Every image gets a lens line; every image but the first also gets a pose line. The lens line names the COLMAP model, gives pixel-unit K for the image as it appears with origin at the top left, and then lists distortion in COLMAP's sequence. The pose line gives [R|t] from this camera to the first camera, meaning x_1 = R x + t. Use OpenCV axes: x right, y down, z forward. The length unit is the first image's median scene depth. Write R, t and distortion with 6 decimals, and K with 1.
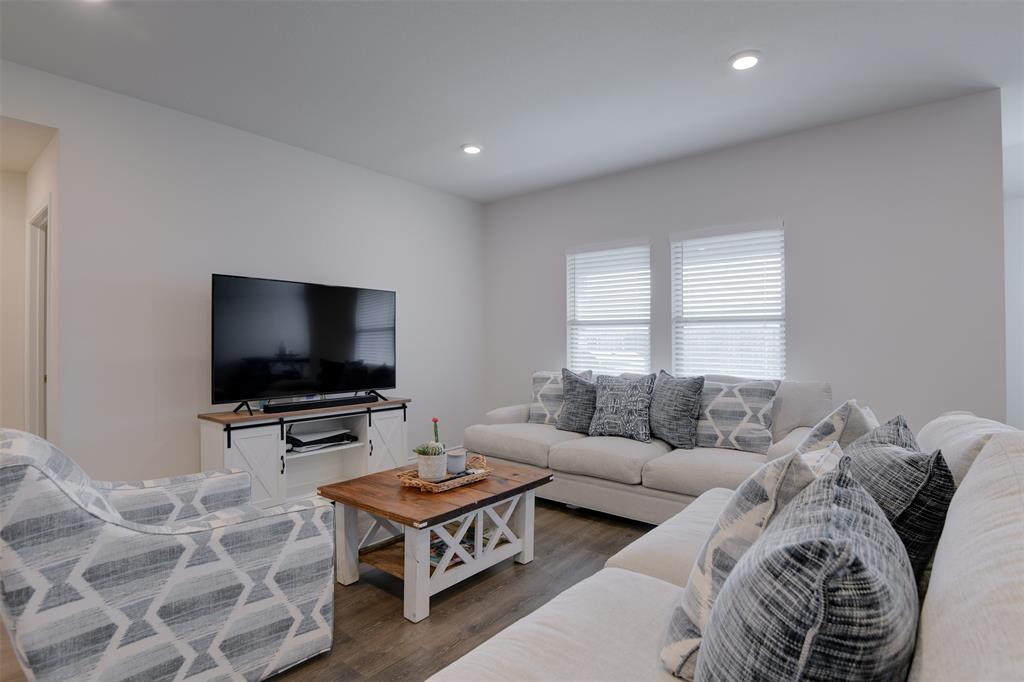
lens RADIAL K [[507.4, 0, 512.0], [0, 507.4, 341.0], [0, 0, 1]] dist [-0.001018, -0.000120]
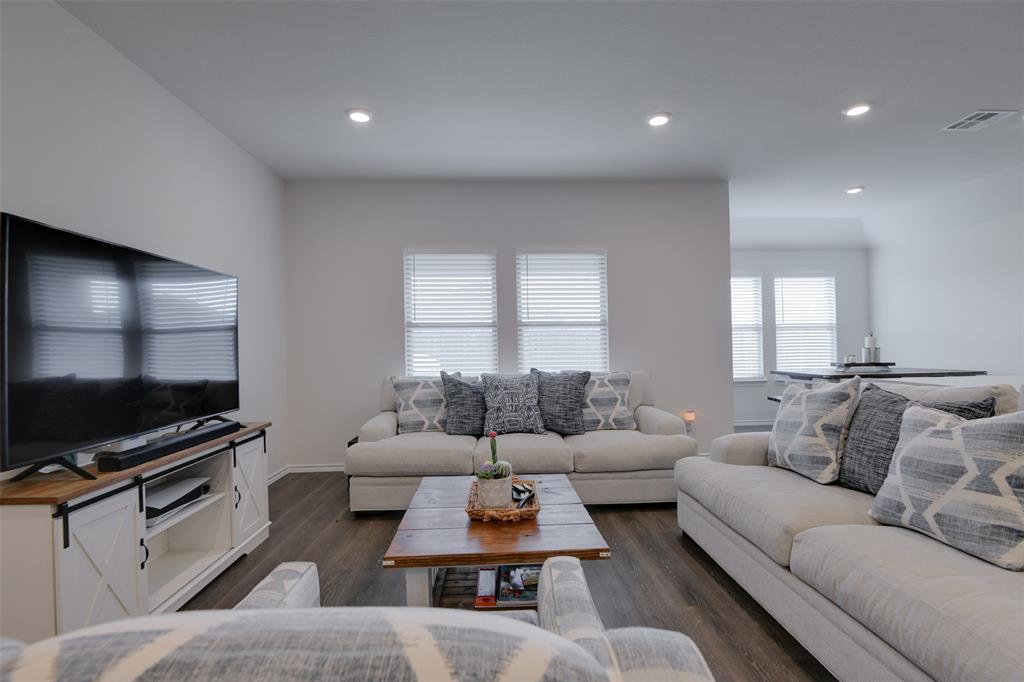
lens RADIAL K [[470.4, 0, 512.0], [0, 470.4, 341.0], [0, 0, 1]] dist [0.001157, -0.009493]
pose [[0.748254, -0.005369, 0.663390, -0.437192], [0.012256, 0.999908, -0.005731, 0.003218], [-0.663299, 0.012418, 0.748252, 0.268980]]
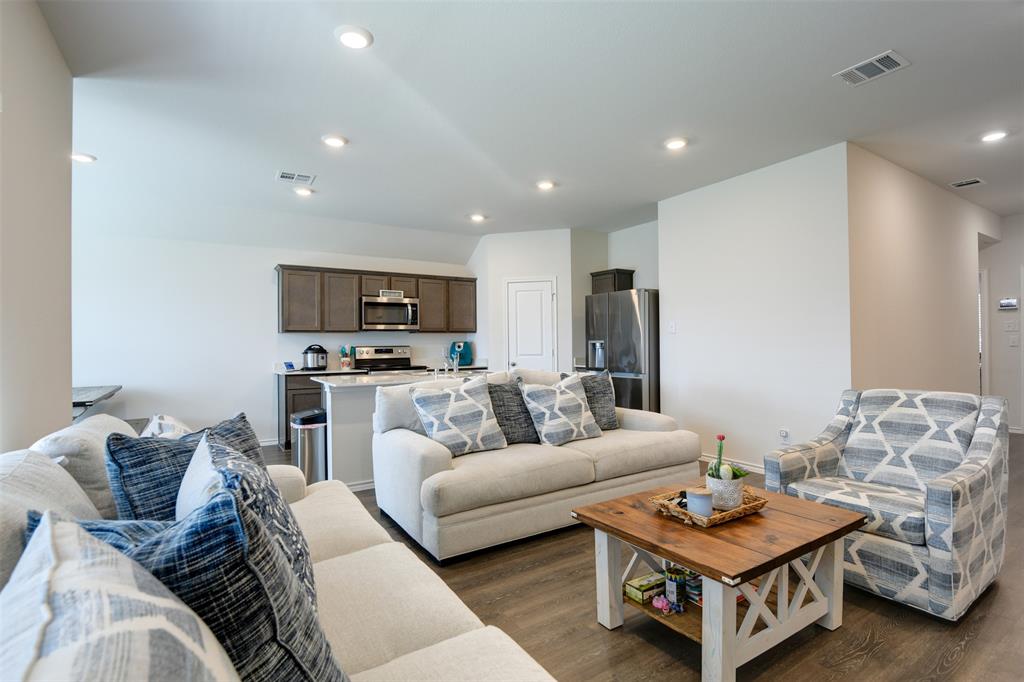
lens RADIAL K [[483.8, 0, 512.0], [0, 483.8, 341.0], [0, 0, 1]] dist [0.001984, -0.000005]
pose [[-0.945877, 0.015876, 0.324137, -0.059378], [0.012546, 0.999845, -0.012362, 0.003532], [-0.324283, -0.007626, -0.945929, 1.250941]]
